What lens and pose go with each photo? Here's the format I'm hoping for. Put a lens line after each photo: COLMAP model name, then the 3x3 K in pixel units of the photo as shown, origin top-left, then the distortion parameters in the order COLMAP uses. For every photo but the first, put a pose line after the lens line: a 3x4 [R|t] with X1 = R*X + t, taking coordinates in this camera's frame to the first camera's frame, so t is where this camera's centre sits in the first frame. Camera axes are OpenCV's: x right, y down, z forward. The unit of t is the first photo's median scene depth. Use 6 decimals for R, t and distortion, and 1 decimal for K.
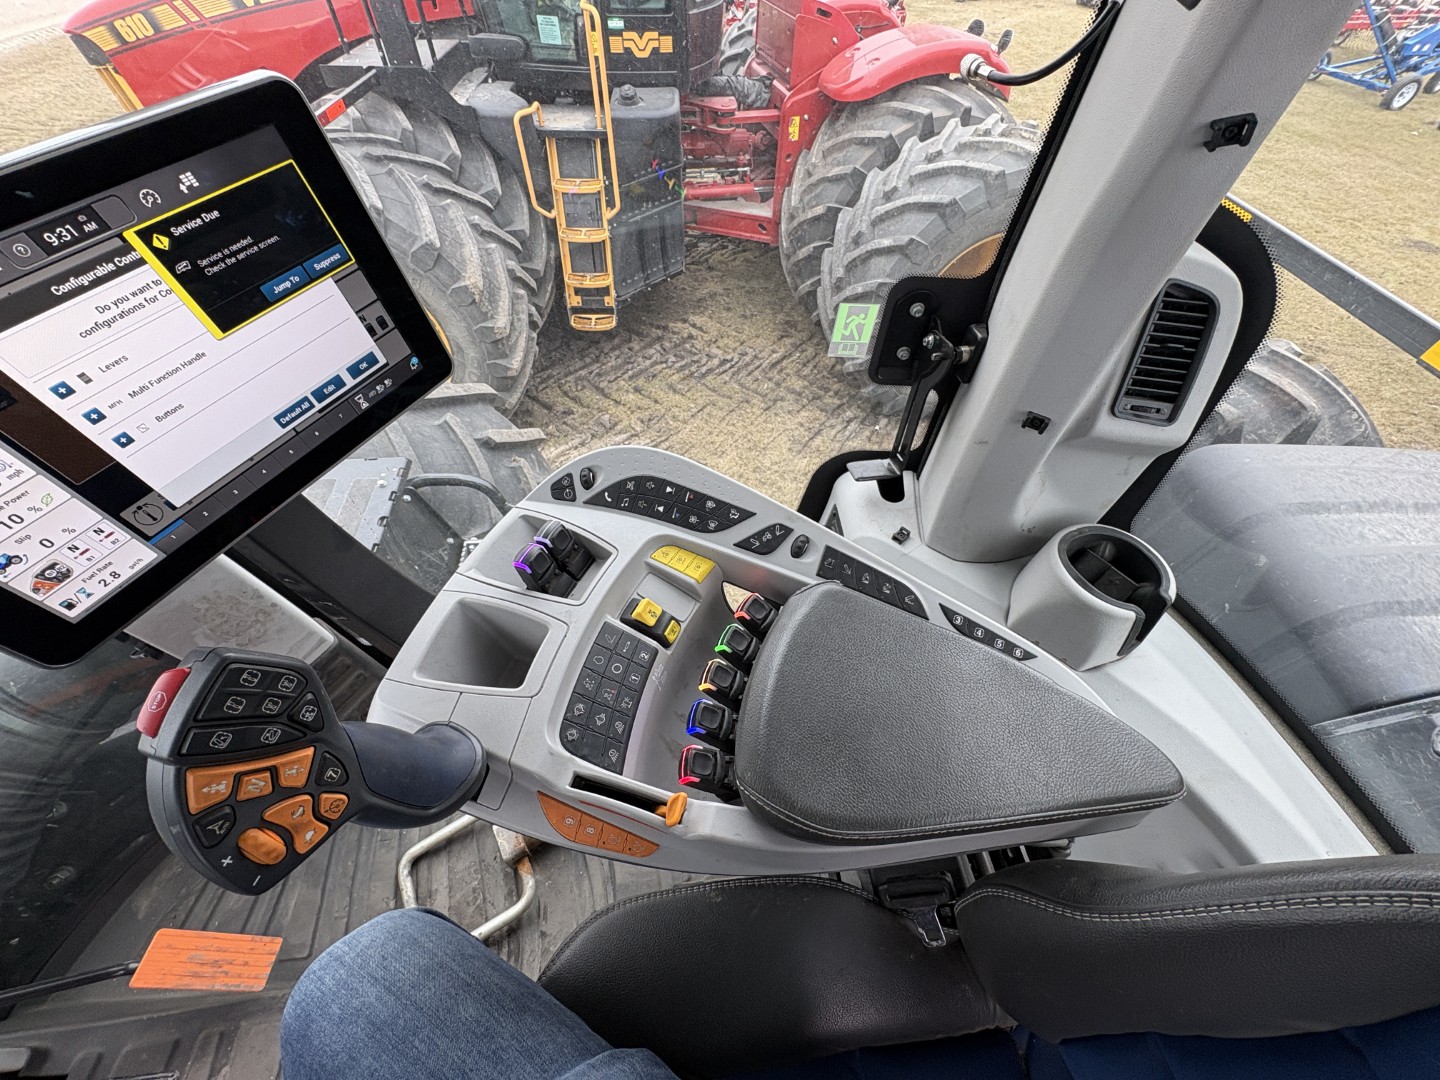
lens RADIAL K [[571.5, 0, 720.0], [0, 571.5, 540.0], [0, 0, 1]] dist [-0.000119, -0.000852]
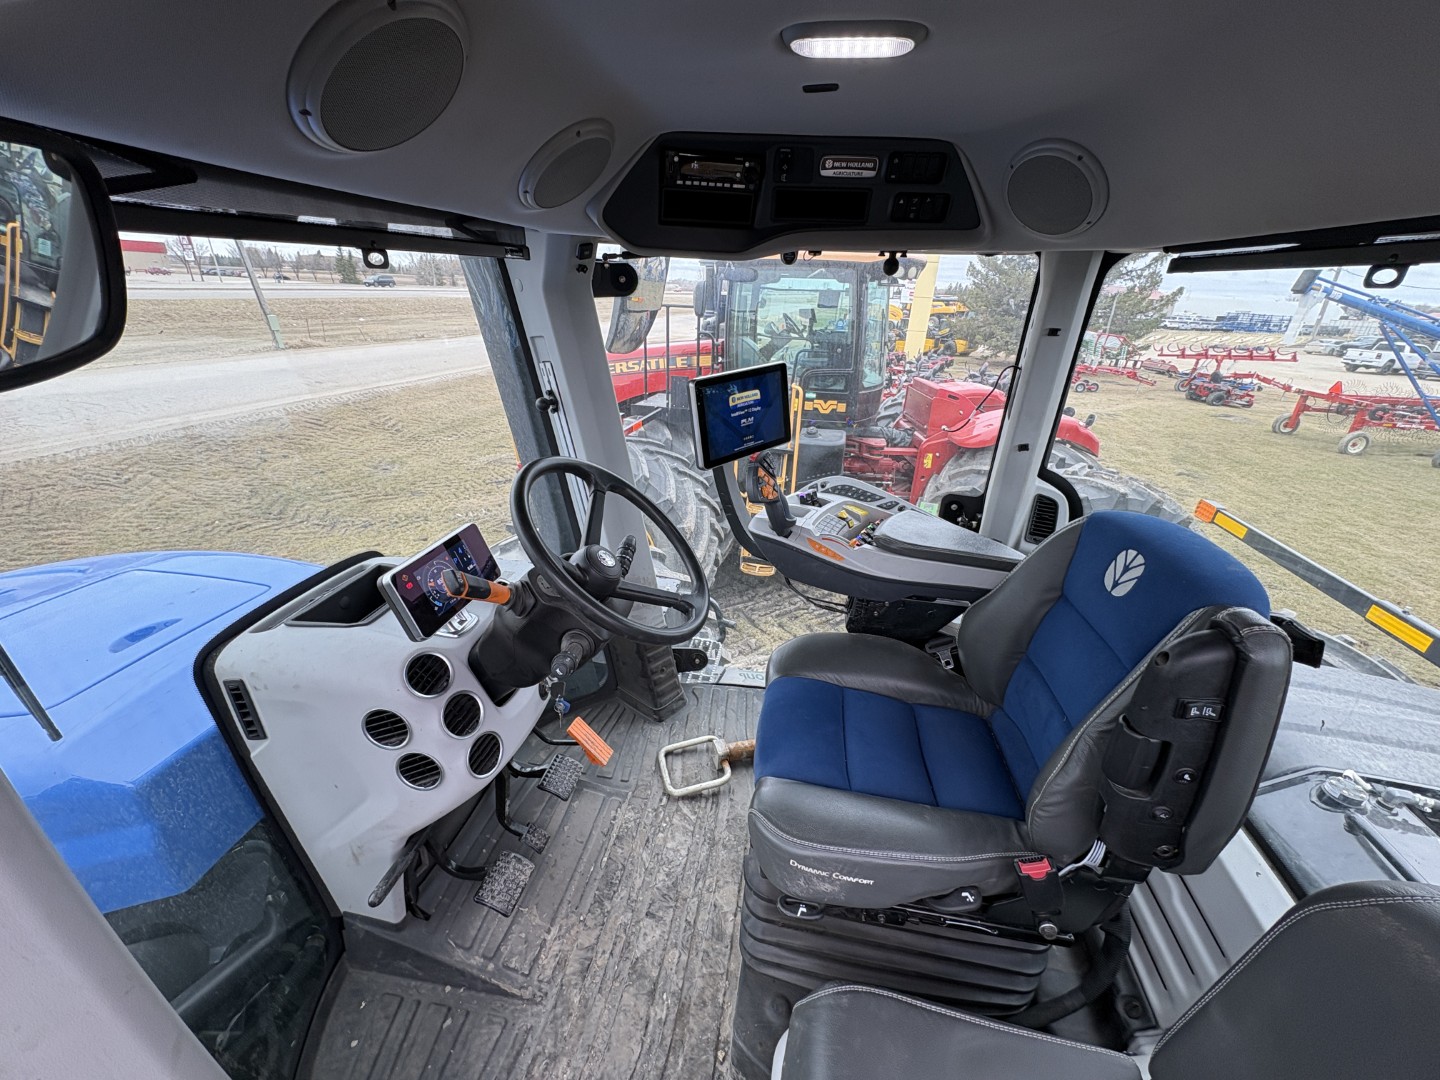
lens RADIAL K [[571.5, 0, 720.0], [0, 571.5, 540.0], [0, 0, 1]] dist [-0.000119, -0.000852]
pose [[0.964356, 0.117468, -0.237104, -0.003679], [-0.213296, 0.875380, -0.433838, 0.160701], [0.156595, 0.468947, 0.869233, -0.196159]]
